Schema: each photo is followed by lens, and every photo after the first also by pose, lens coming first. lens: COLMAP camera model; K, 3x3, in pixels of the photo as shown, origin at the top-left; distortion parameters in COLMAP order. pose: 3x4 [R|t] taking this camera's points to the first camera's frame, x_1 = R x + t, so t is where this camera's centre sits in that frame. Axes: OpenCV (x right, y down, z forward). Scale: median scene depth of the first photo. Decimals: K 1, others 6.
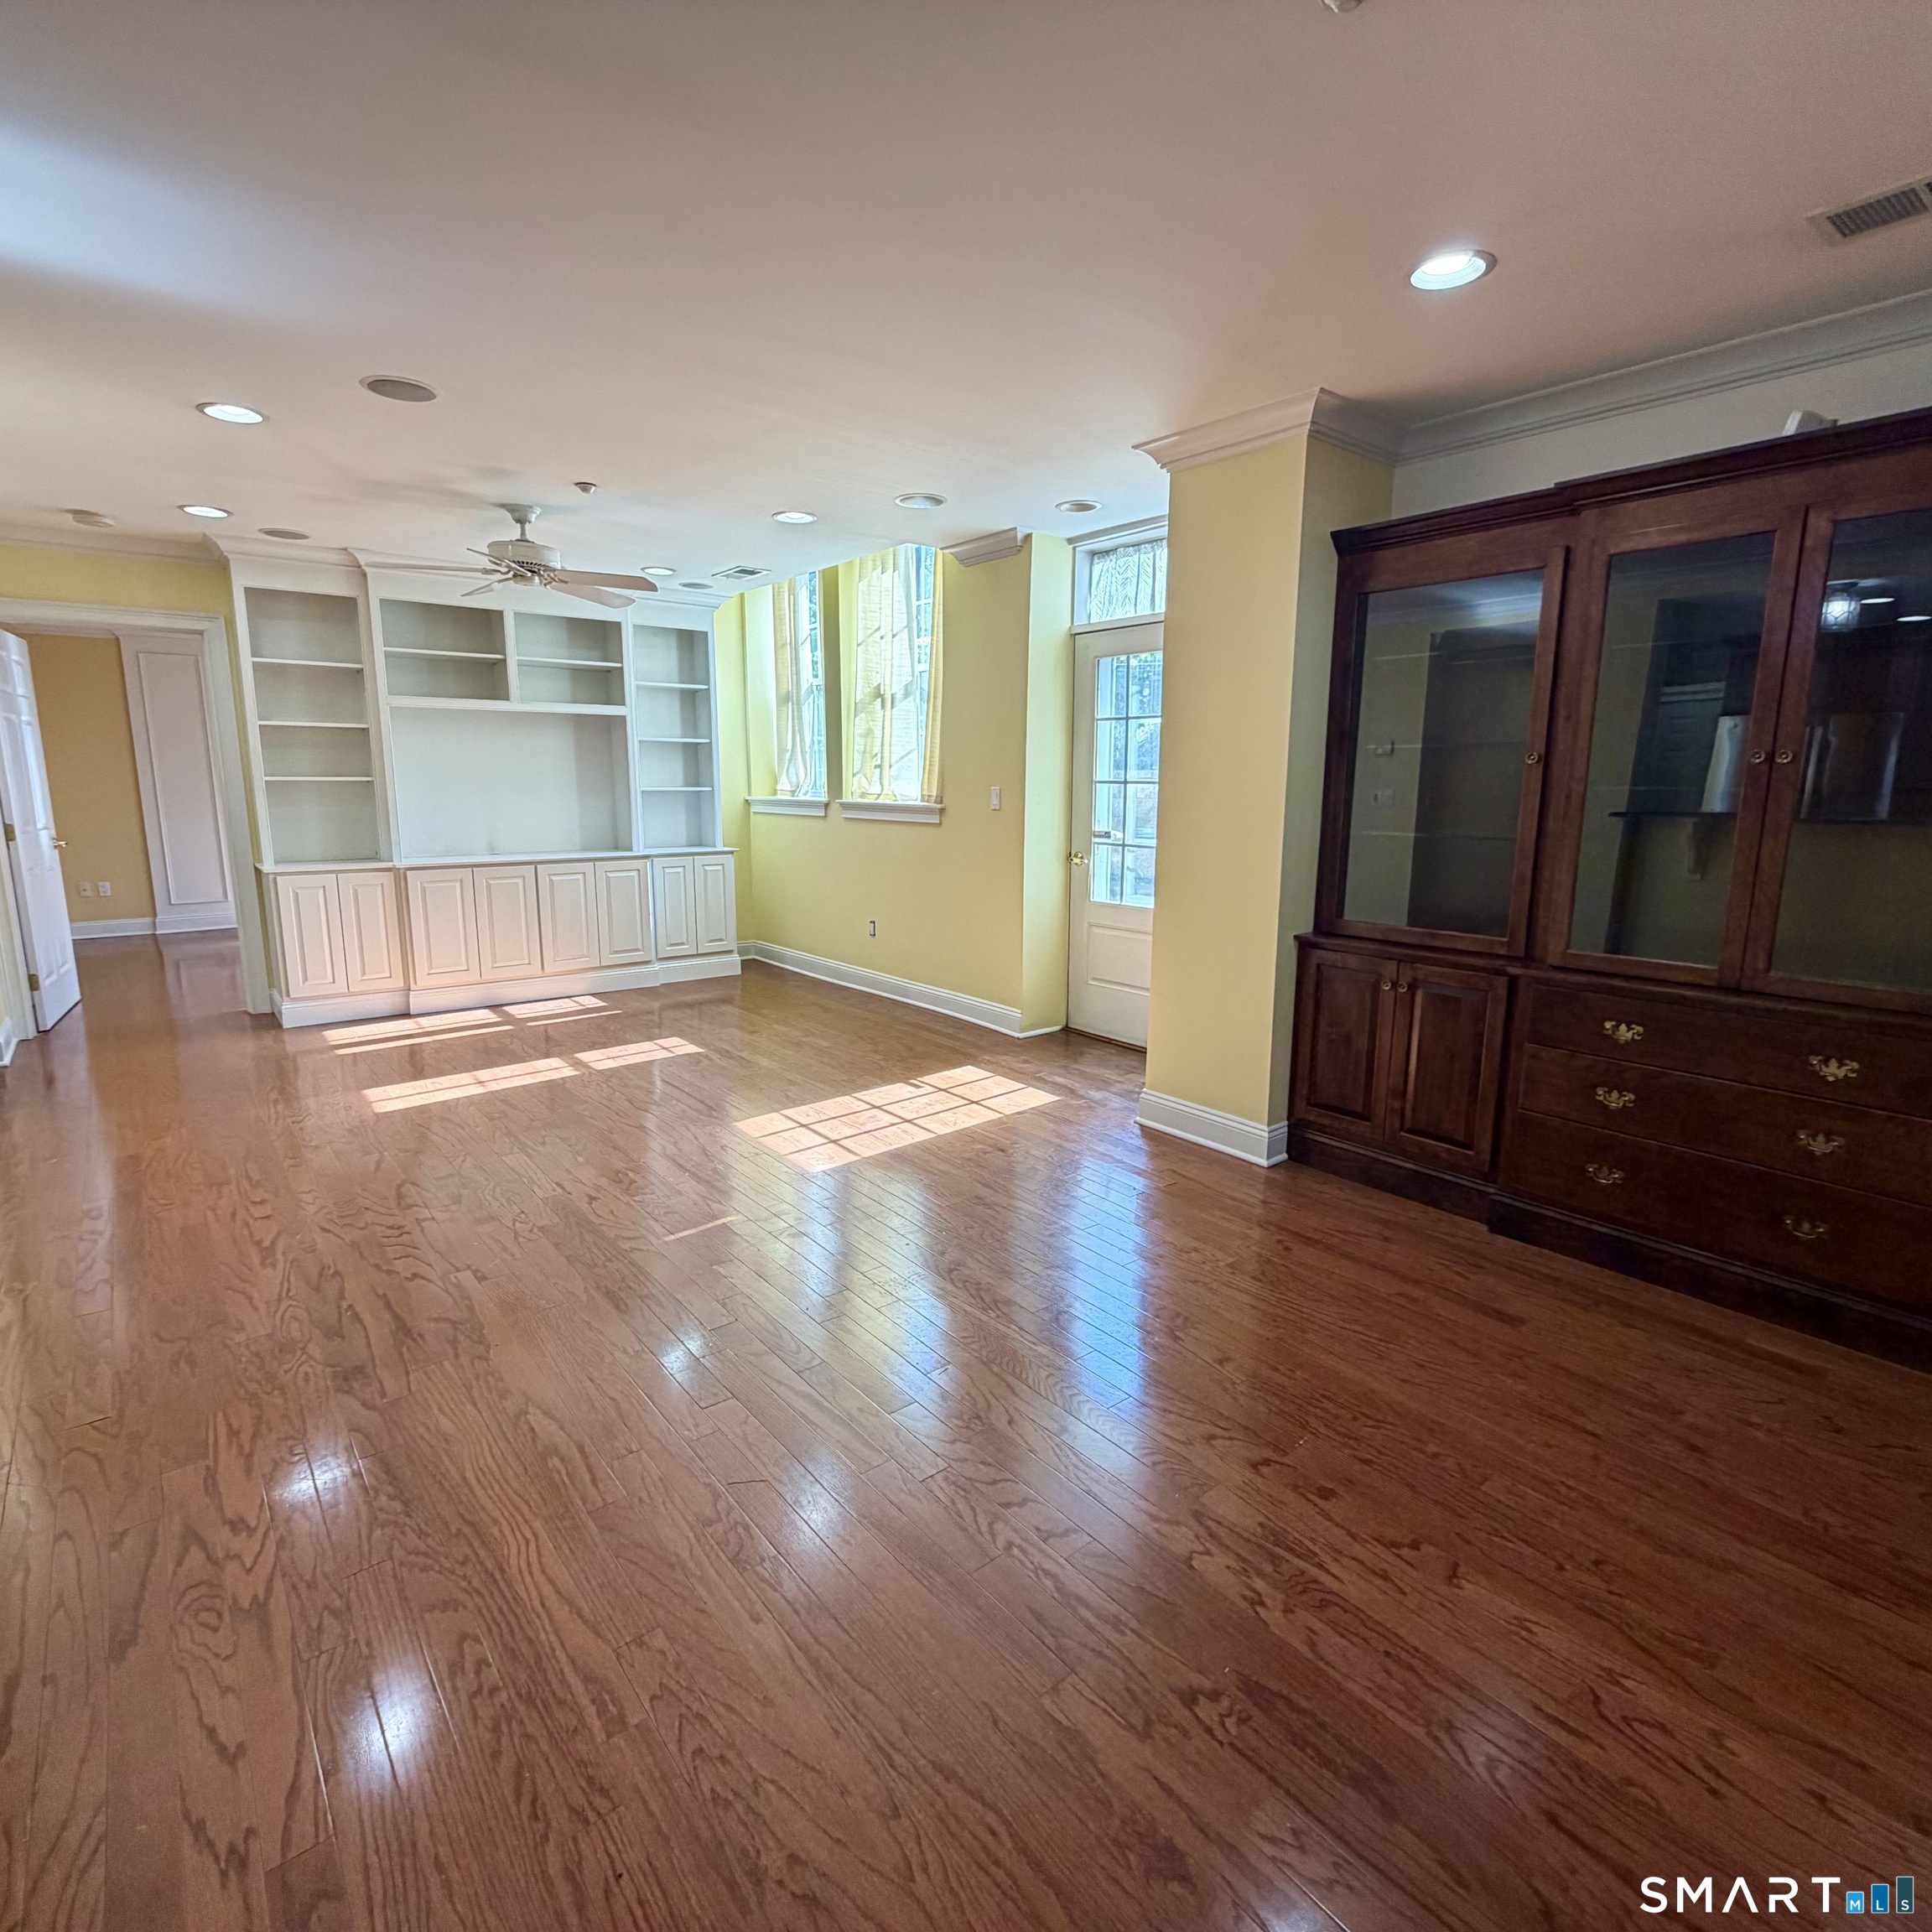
lens RADIAL K [[1029.0, 0, 955.6], [0, 1029.0, 963.4], [0, 0, 1]] dist [0.000473, -0.000503]
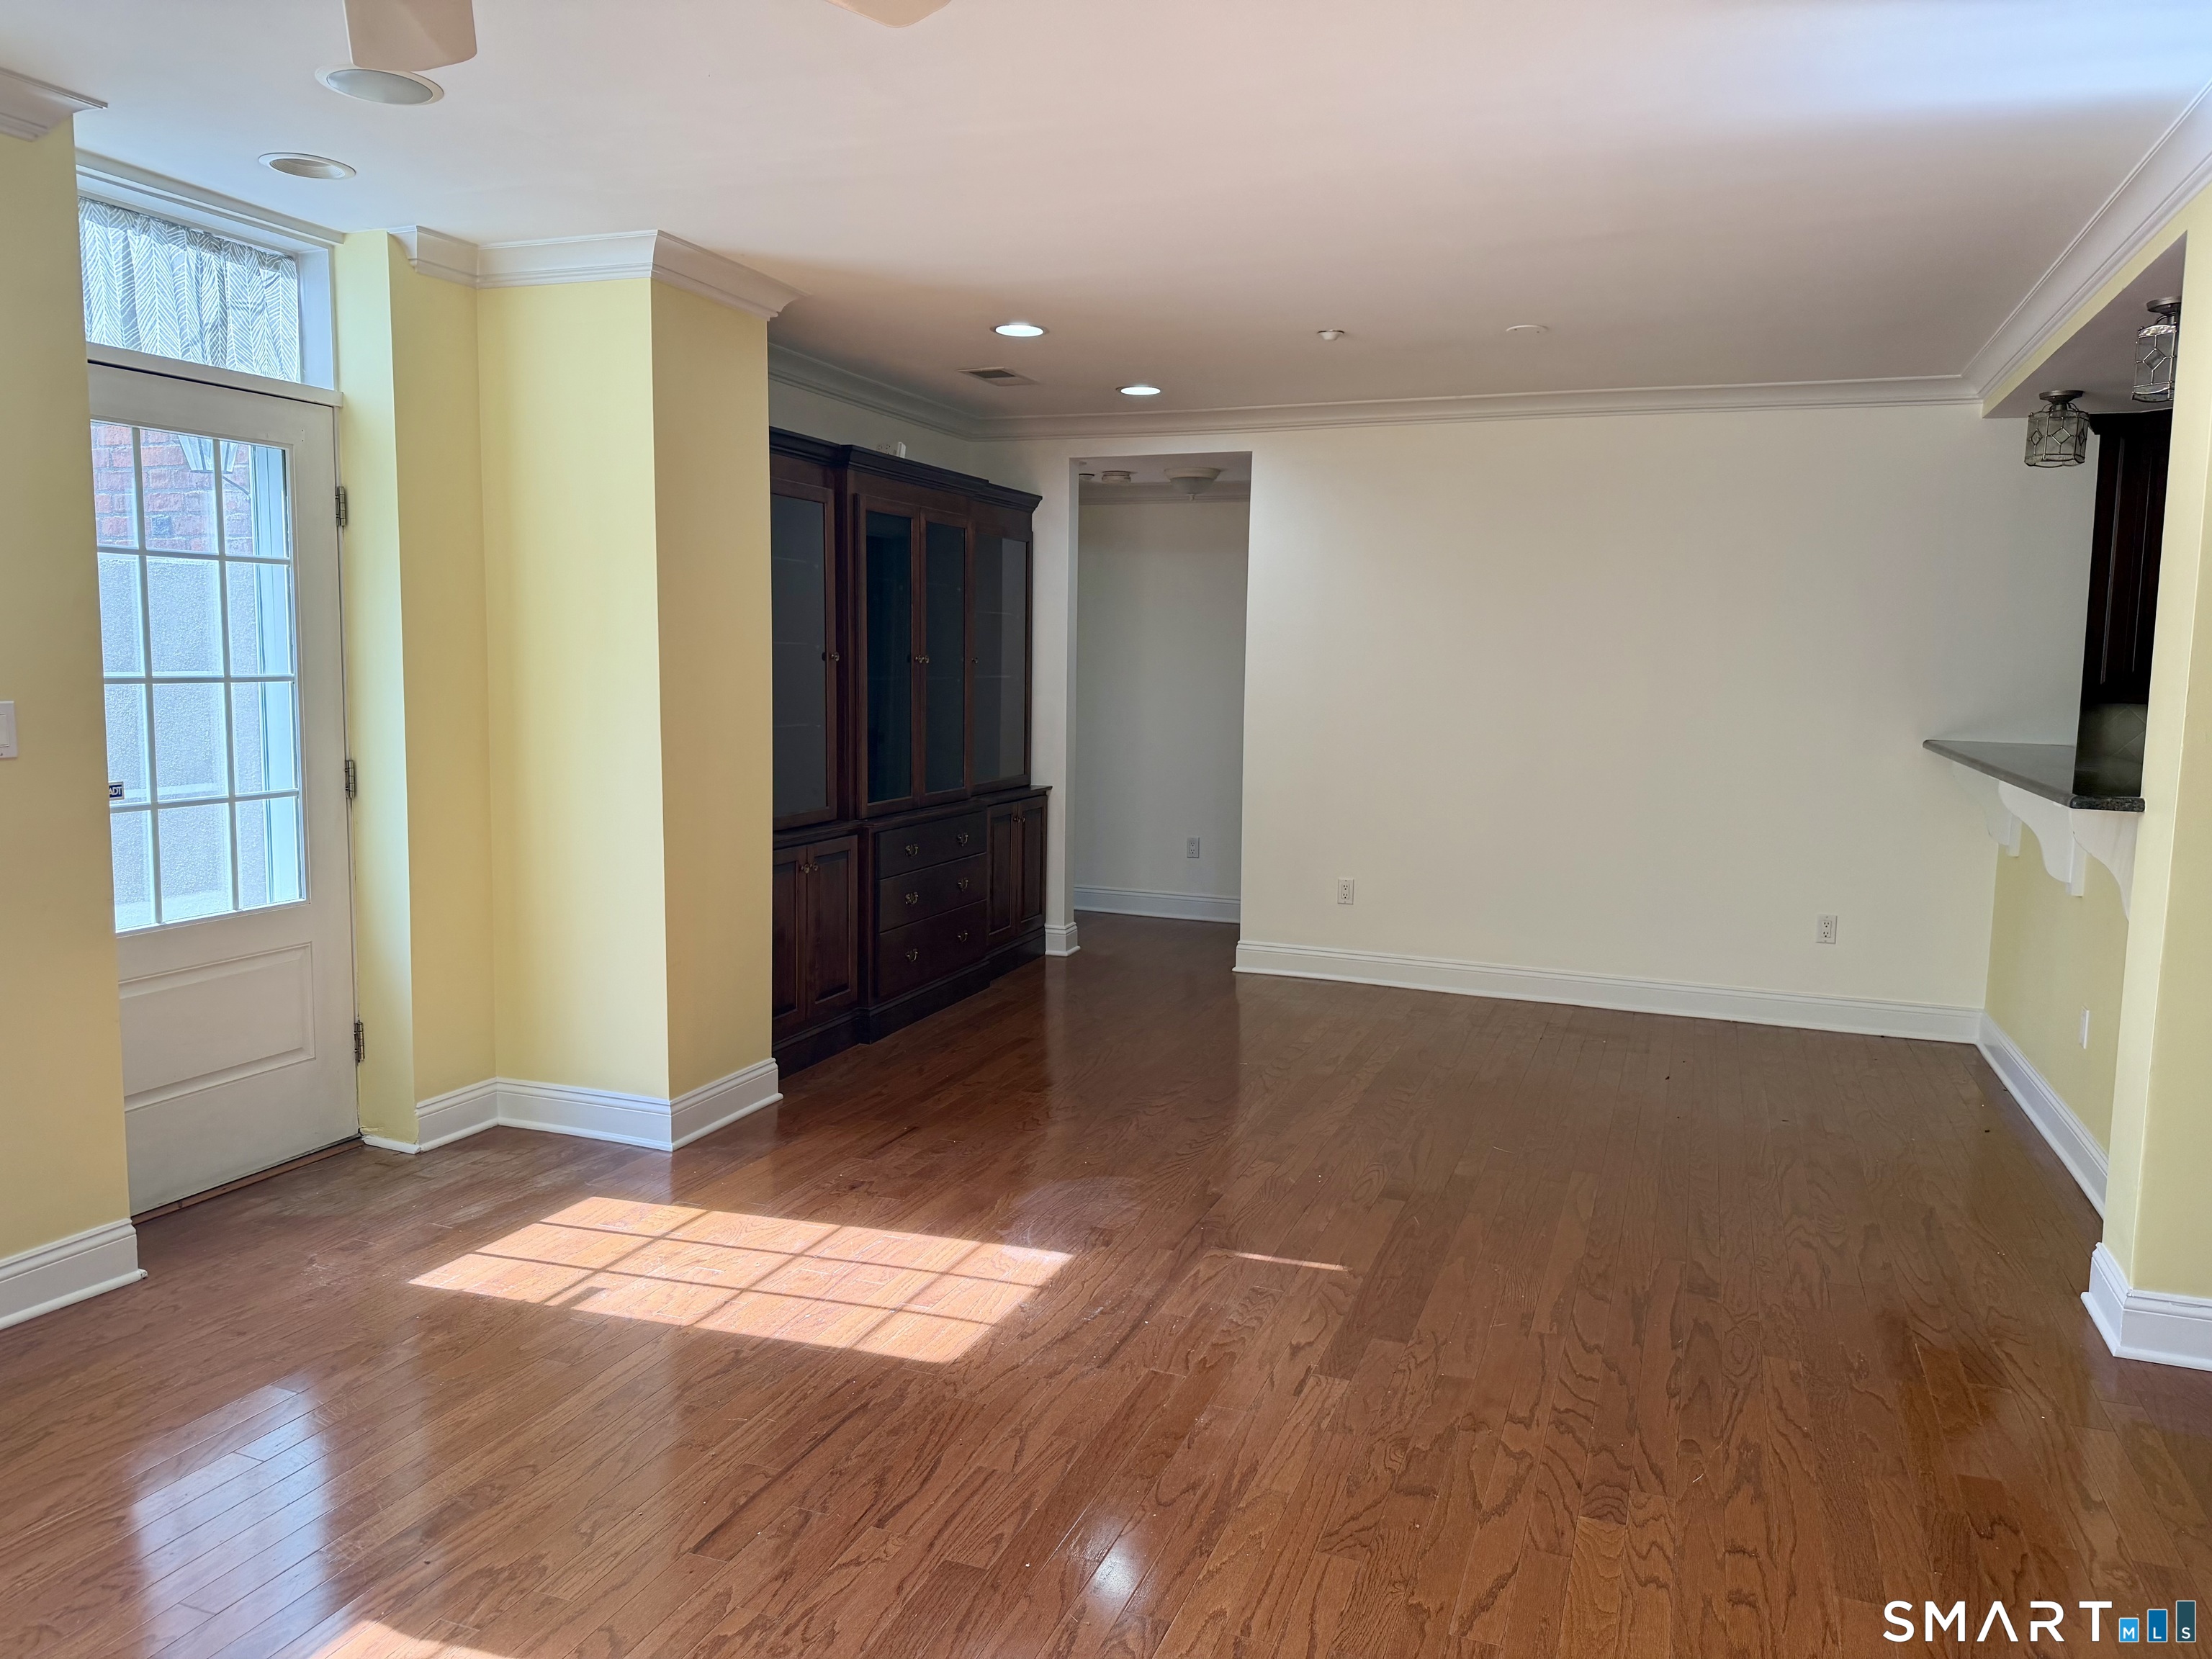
lens RADIAL K [[1554.1, 0, 1110.2], [0, 1554.1, 825.1], [0, 0, 1]] dist [0.056239, -0.065445]
pose [[-0.508021, -0.108398, 0.854497, -1.082233], [0.134862, 0.969804, 0.203204, -0.300562], [-0.850722, 0.218471, -0.478062, 1.478703]]
